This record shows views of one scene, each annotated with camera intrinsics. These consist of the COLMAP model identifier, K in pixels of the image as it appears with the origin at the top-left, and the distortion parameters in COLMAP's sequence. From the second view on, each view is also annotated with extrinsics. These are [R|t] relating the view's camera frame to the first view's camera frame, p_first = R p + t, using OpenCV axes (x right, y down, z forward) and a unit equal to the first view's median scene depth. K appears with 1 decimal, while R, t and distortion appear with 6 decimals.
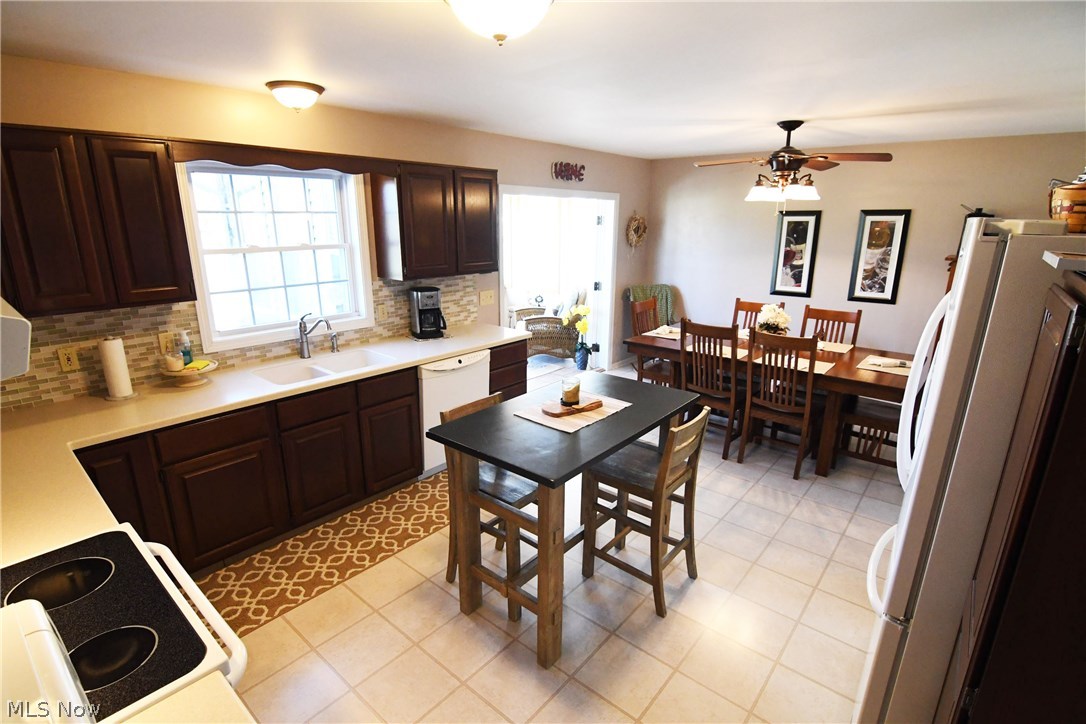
lens RADIAL K [[526.2, 0, 541.6], [0, 526.2, 365.2], [0, 0, 1]] dist [-0.010156, -0.009368]
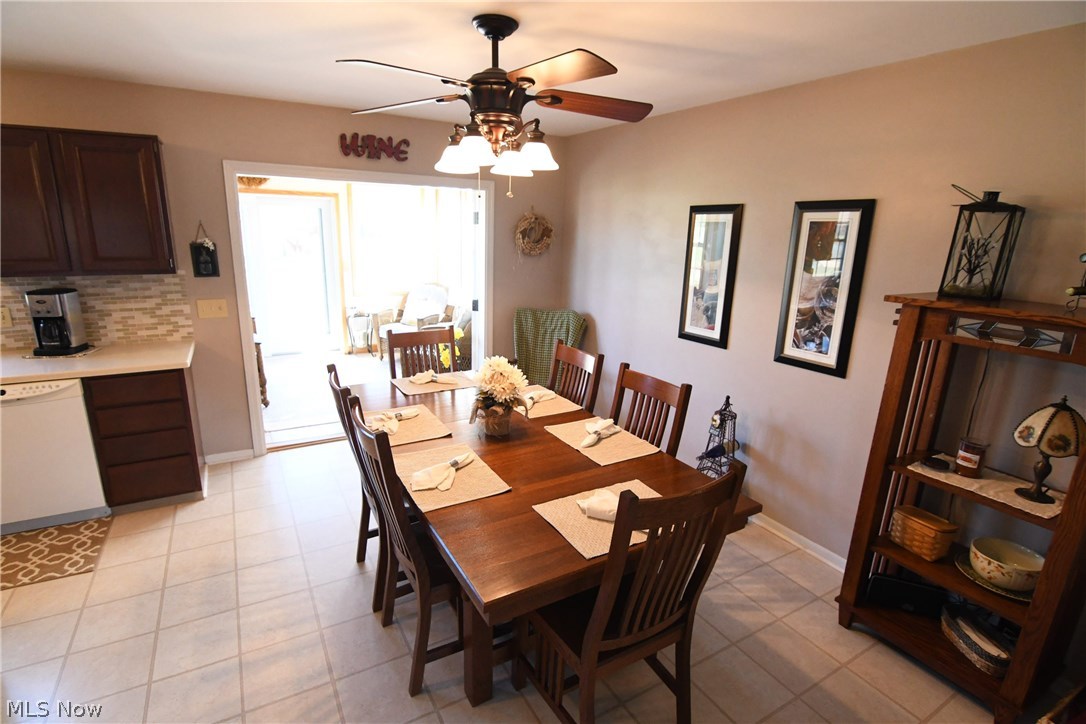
lens RADIAL K [[526.2, 0, 542.7], [0, 526.2, 364.7], [0, 0, 1]] dist [-0.010156, -0.009368]
pose [[0.943394, 0.108619, -0.313383, 0.553012], [-0.115808, 0.993262, -0.004358, -0.092391], [0.310798, 0.040403, 0.949617, 0.397960]]
